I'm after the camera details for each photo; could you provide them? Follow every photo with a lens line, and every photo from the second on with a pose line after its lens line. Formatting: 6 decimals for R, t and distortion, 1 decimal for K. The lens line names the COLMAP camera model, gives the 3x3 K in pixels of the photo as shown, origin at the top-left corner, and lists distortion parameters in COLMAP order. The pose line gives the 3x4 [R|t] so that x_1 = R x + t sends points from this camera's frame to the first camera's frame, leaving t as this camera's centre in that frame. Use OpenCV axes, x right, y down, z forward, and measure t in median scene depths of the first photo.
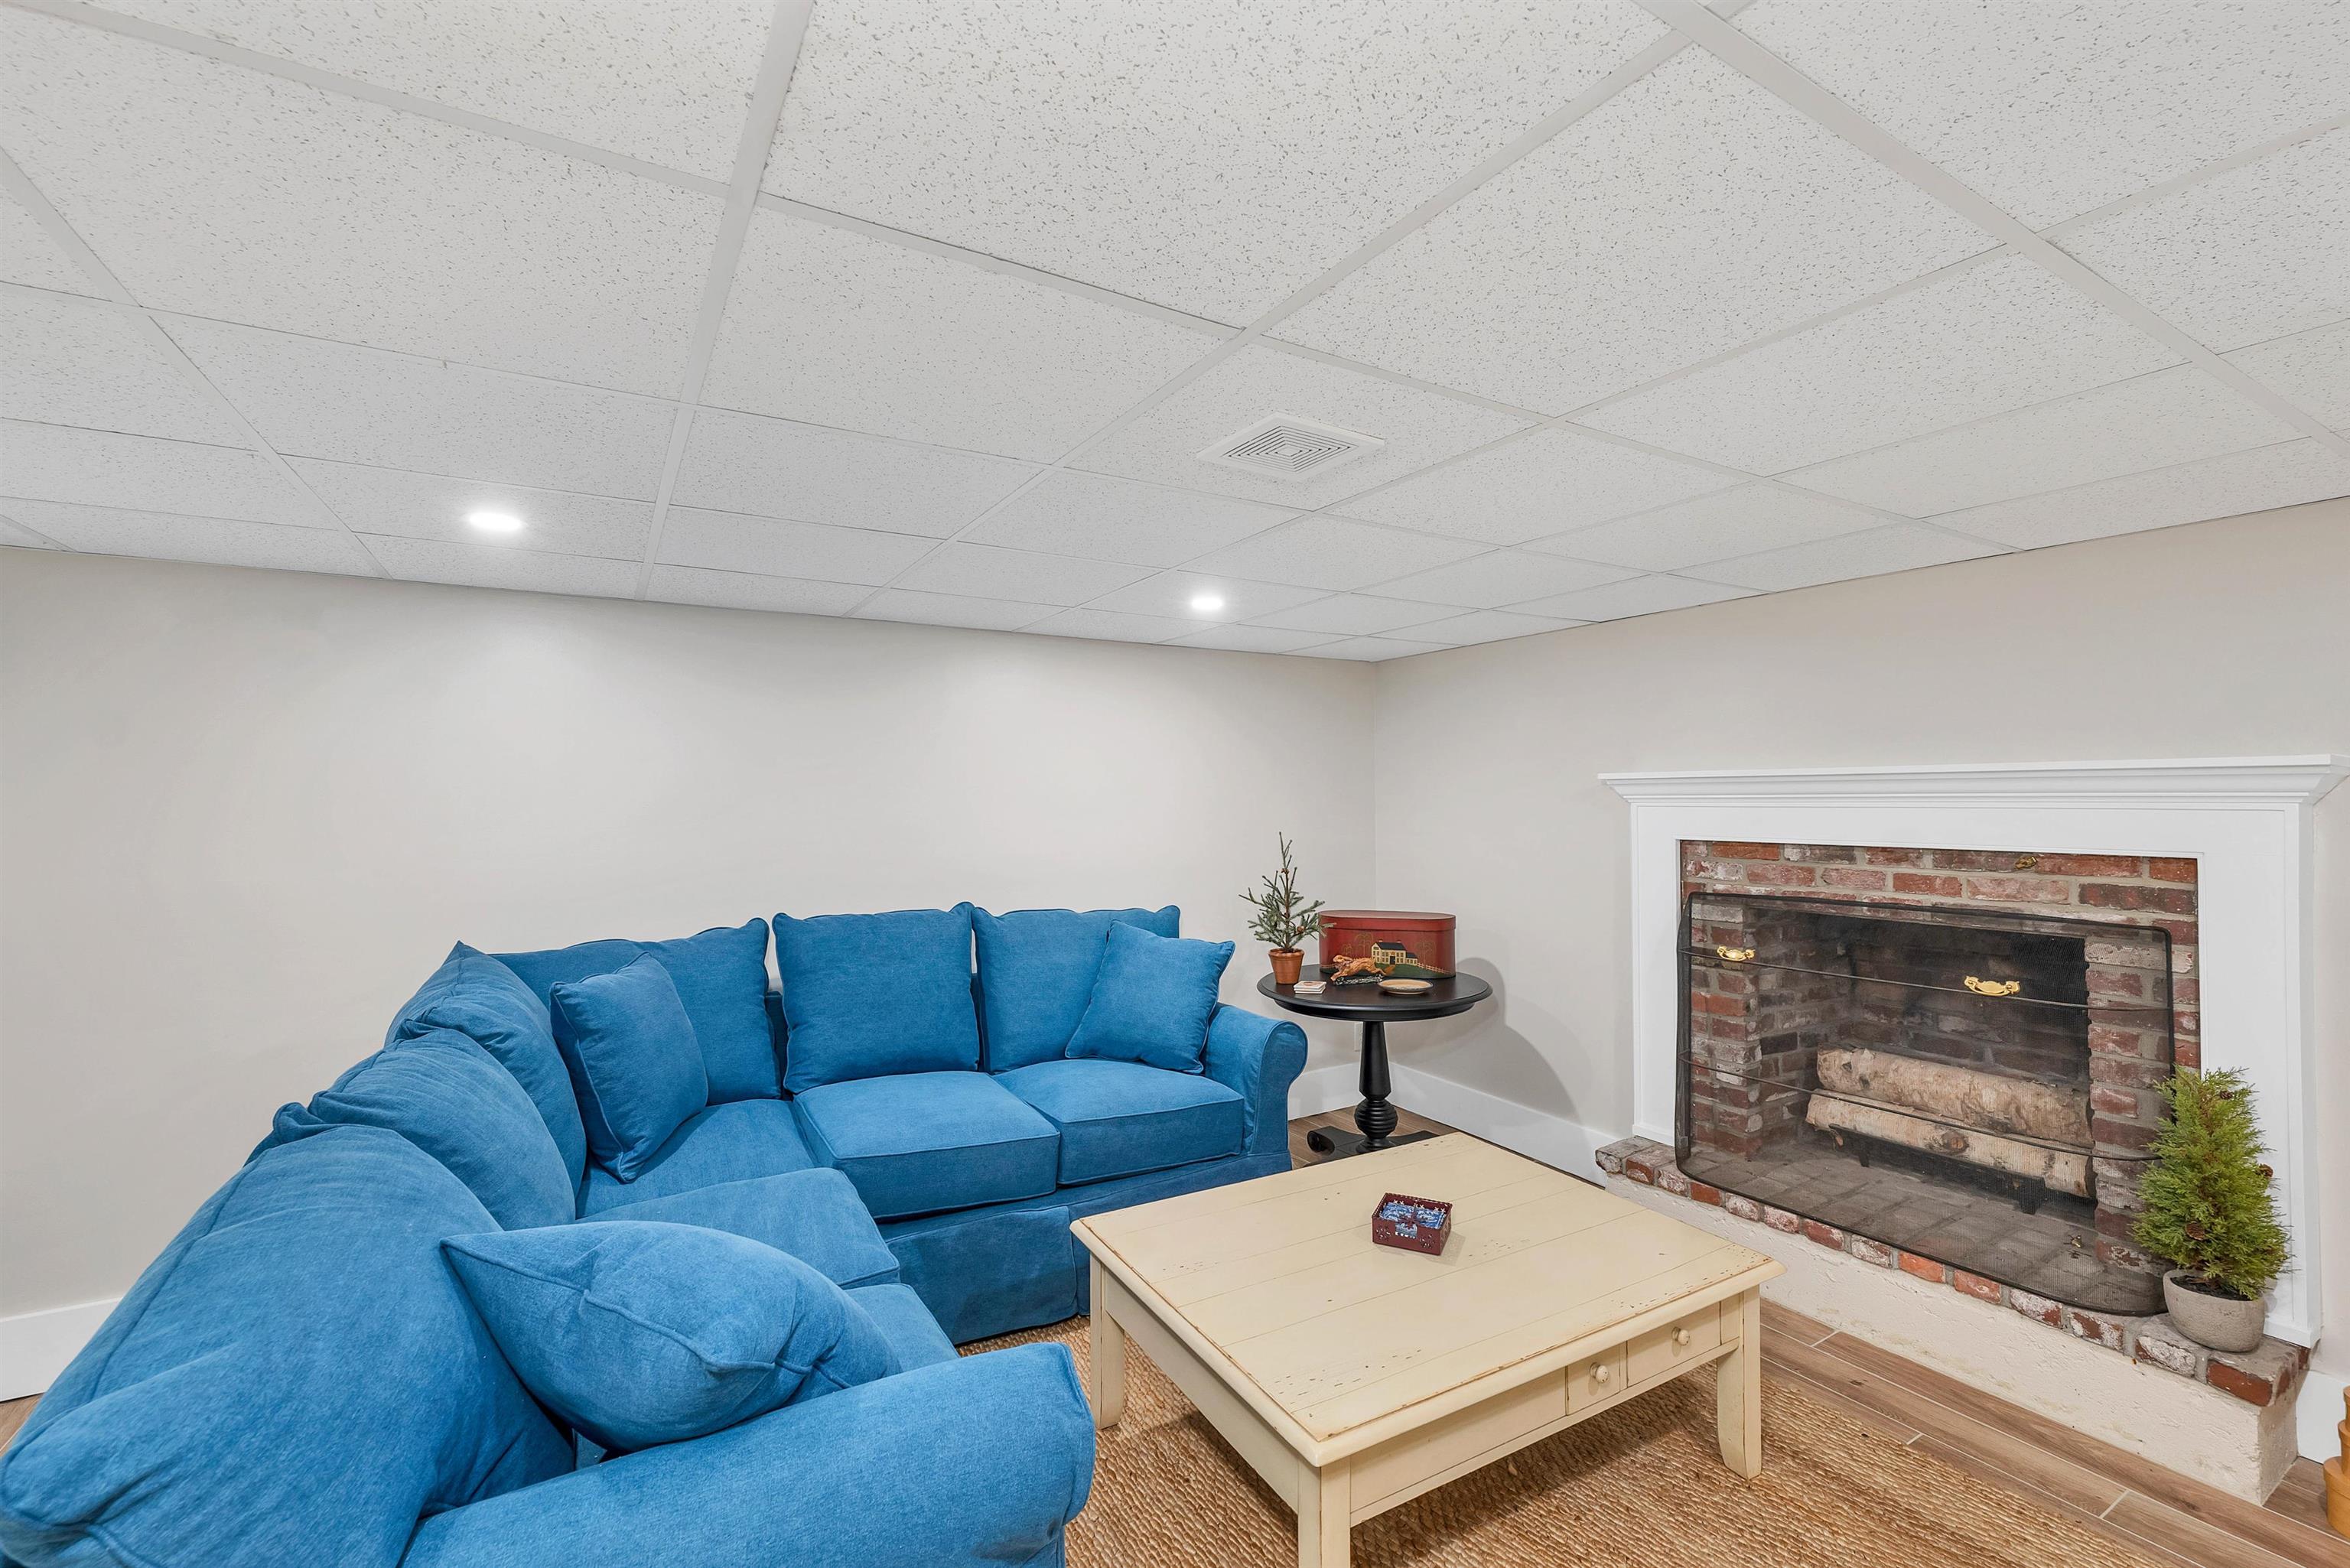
lens RADIAL K [[994.1, 0, 1180.2], [0, 994.1, 794.2], [0, 0, 1]] dist [0.001672, 0.000257]
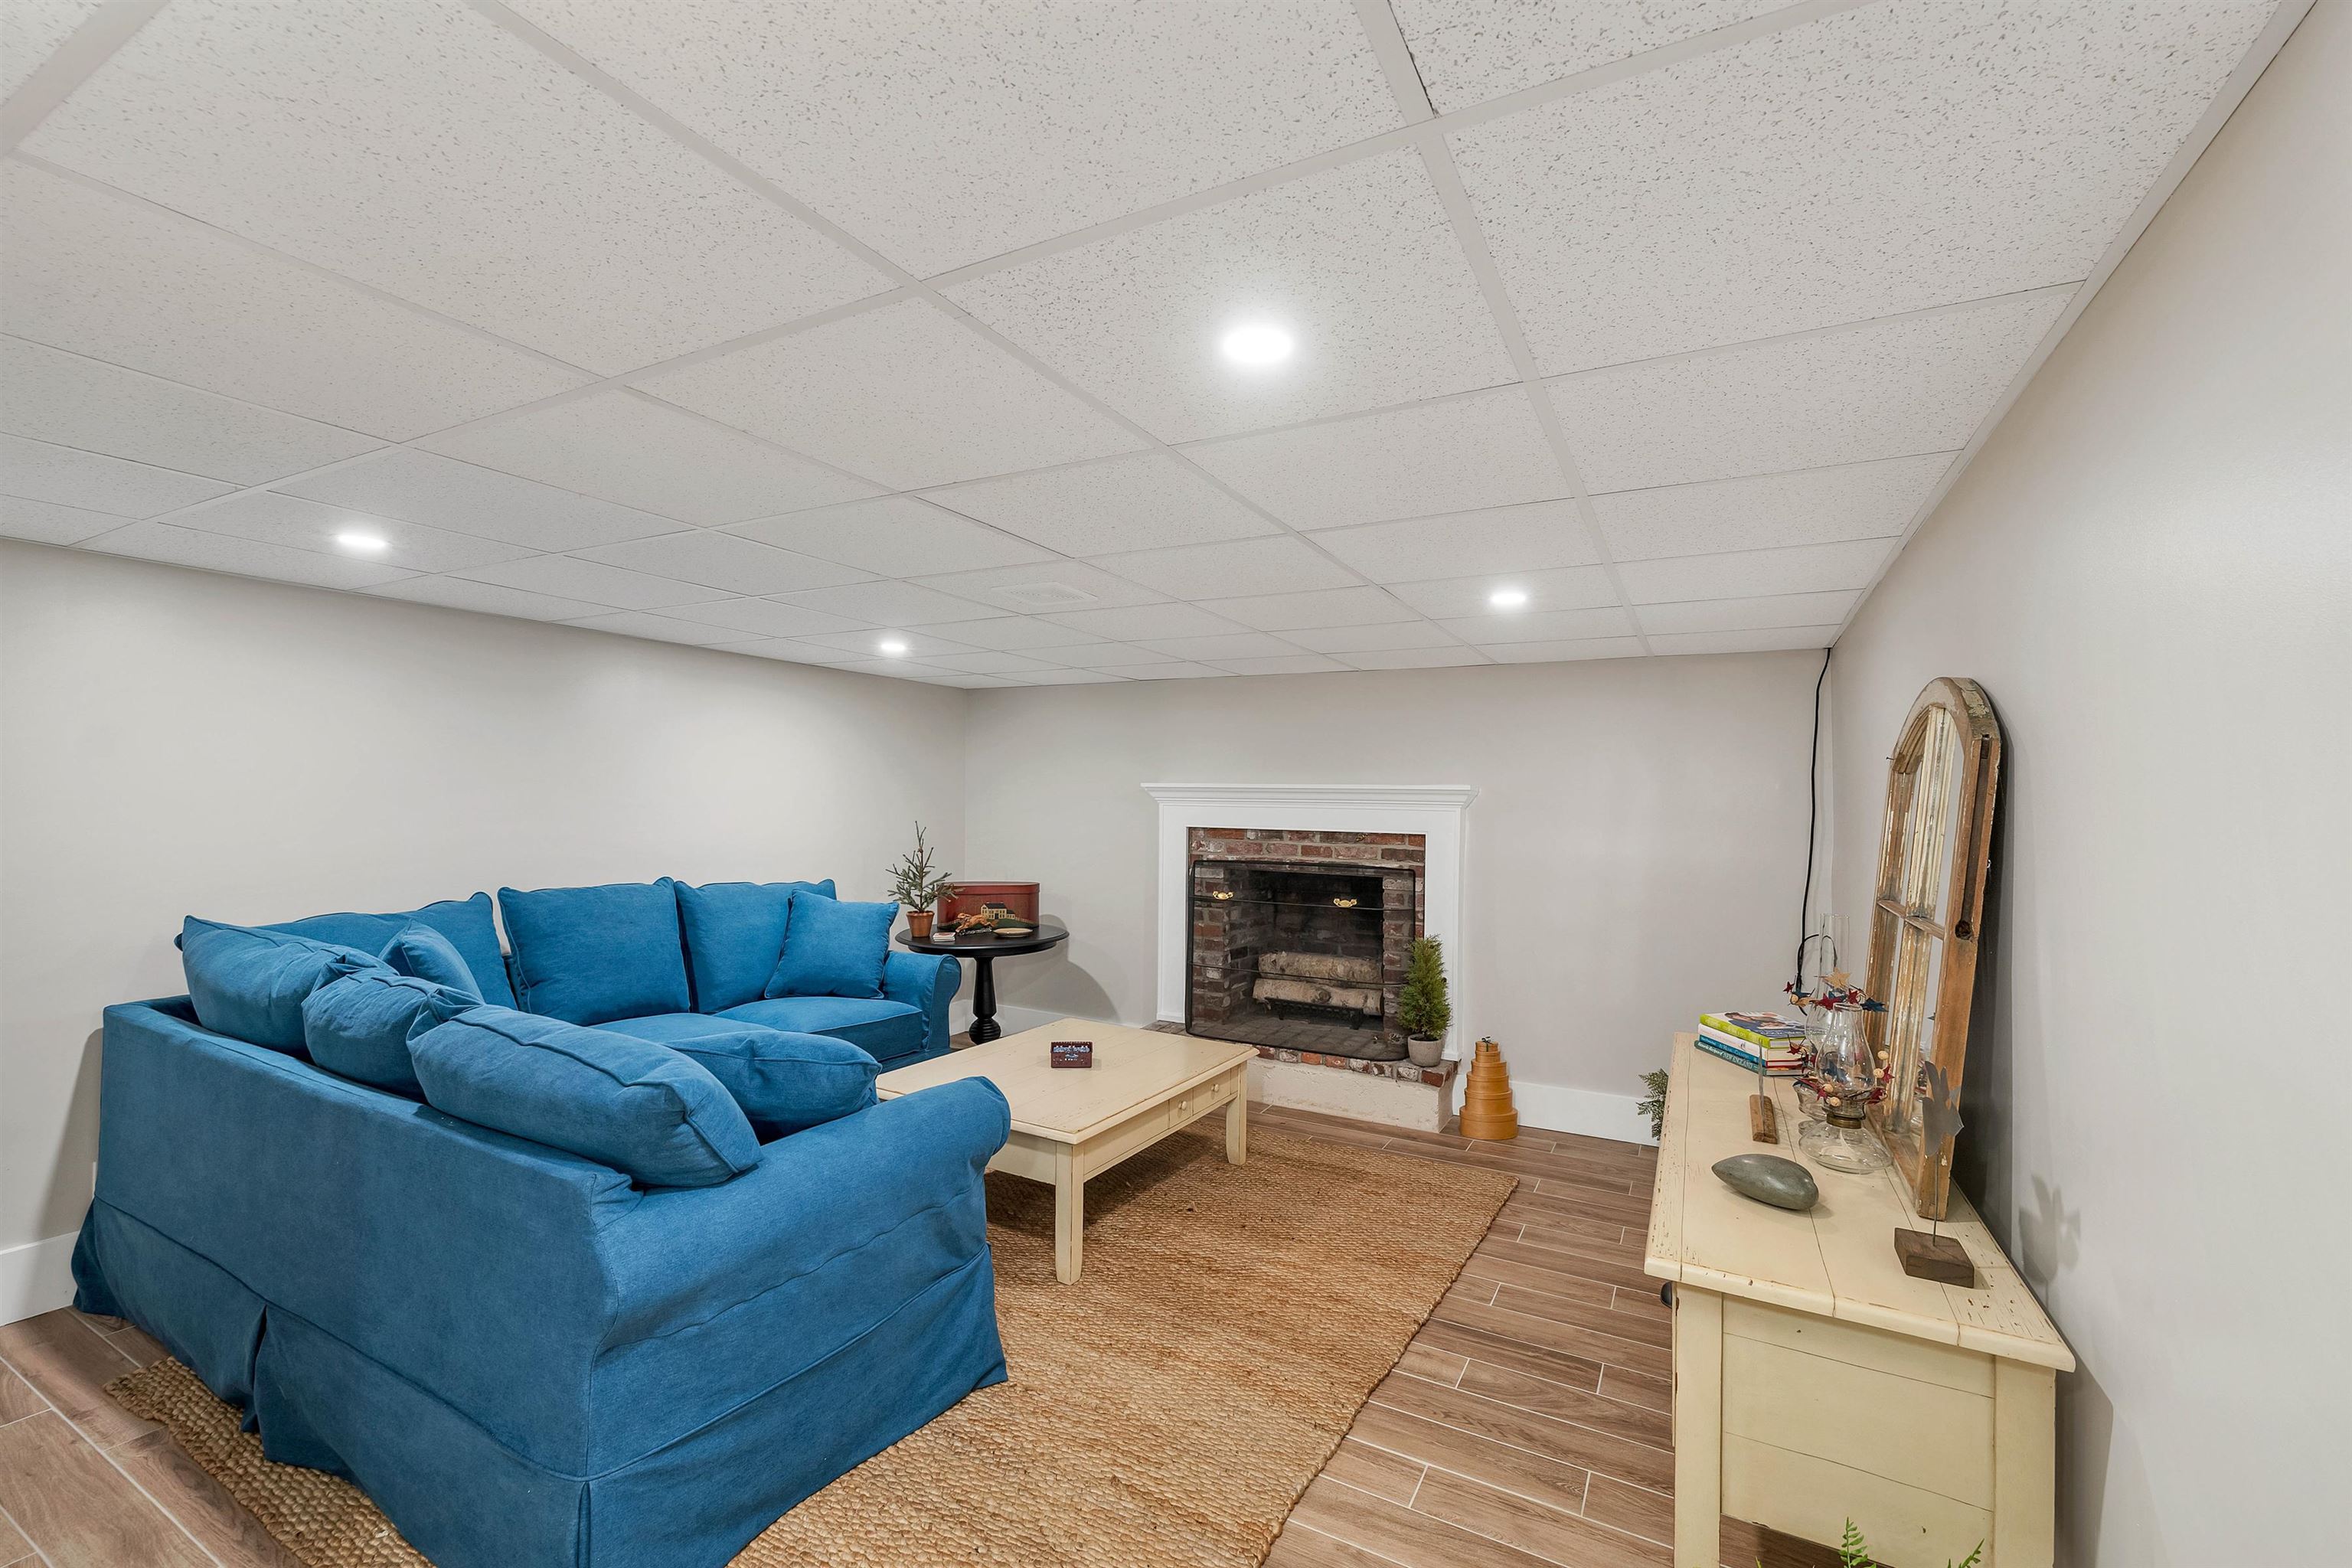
lens RADIAL K [[995.0, 0, 1185.2], [0, 995.0, 803.2], [0, 0, 1]] dist [0.001672, 0.000257]
pose [[0.856496, 0.018352, 0.515828, -0.360421], [-0.022827, 0.999737, 0.002333, 0.005535], [-0.515649, -0.013773, 0.856689, -0.391149]]
